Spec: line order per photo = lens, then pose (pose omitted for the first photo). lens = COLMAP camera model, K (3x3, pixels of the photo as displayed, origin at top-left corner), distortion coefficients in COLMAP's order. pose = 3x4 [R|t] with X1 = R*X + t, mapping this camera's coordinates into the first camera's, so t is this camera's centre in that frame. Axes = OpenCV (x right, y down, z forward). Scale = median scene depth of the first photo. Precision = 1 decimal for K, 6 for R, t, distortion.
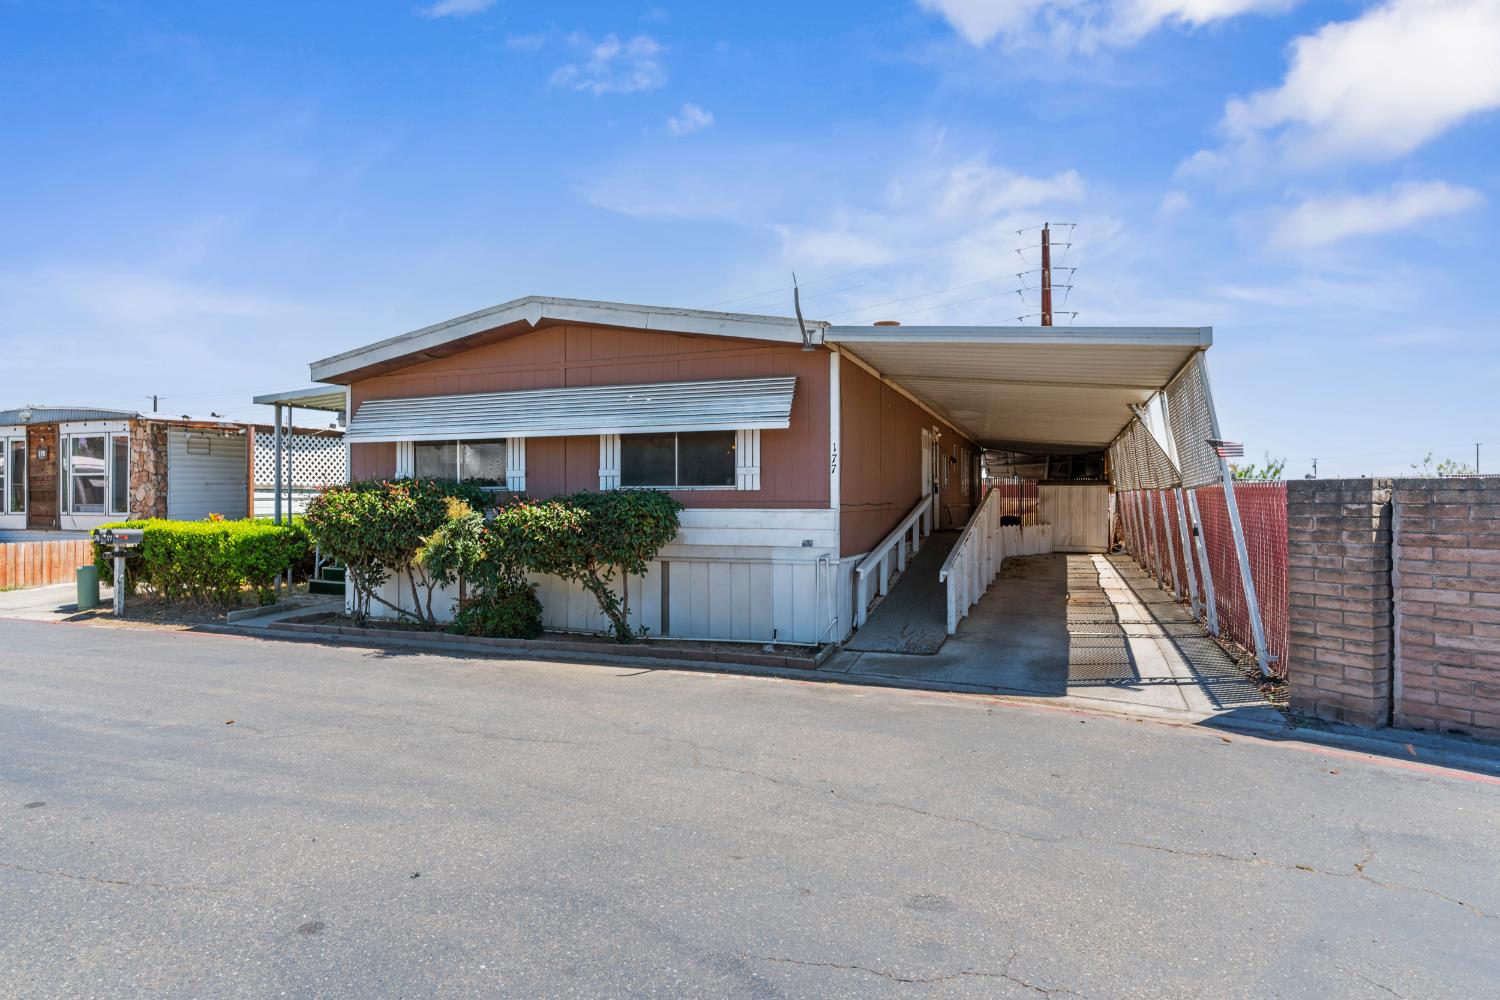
lens RADIAL K [[846.0, 0, 750.5], [0, 846.0, 492.1], [0, 0, 1]] dist [0.001467, 0.000054]
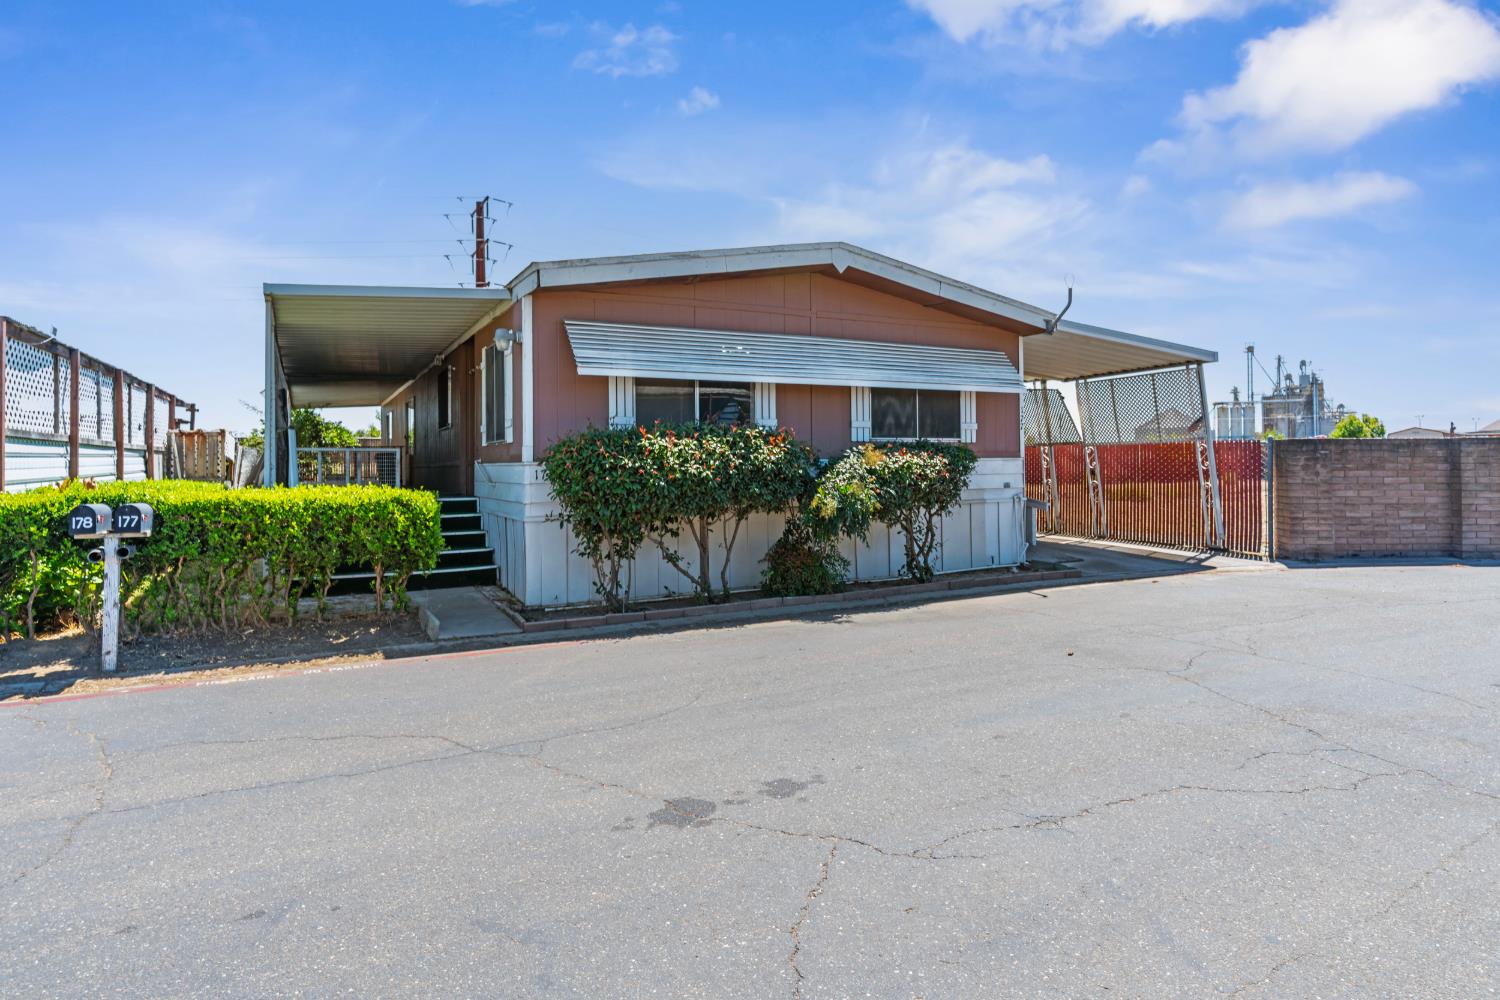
lens RADIAL K [[839.2, 0, 746.6], [0, 839.2, 450.8], [0, 0, 1]] dist [-0.004007, -0.000069]
pose [[0.660041, 0.006159, 0.751204, -1.066271], [0.001342, 0.999955, -0.009378, 0.019616], [-0.751228, 0.007198, 0.660003, 0.443045]]
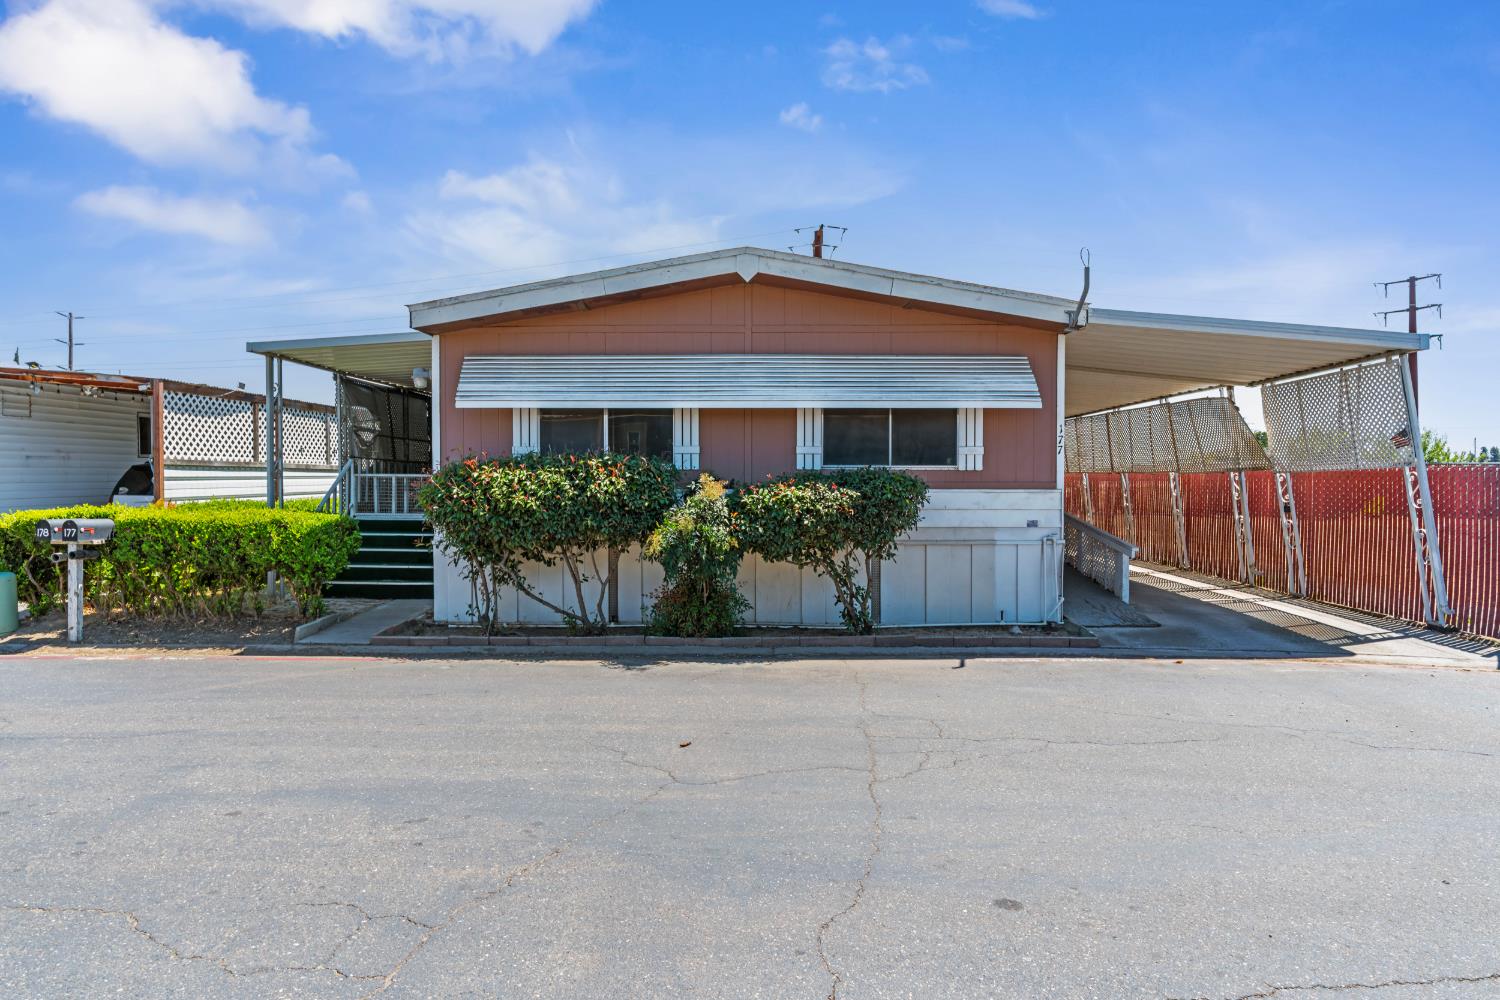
lens RADIAL K [[827.6, 0, 750.0], [0, 827.6, 500.0], [0, 0, 1]] dist [-0.003908, 0.000014]
pose [[0.935621, -0.005668, 0.352961, -0.562010], [-0.005407, 0.999524, 0.030383, 0.004190], [-0.352965, -0.030336, 0.935145, 0.190453]]
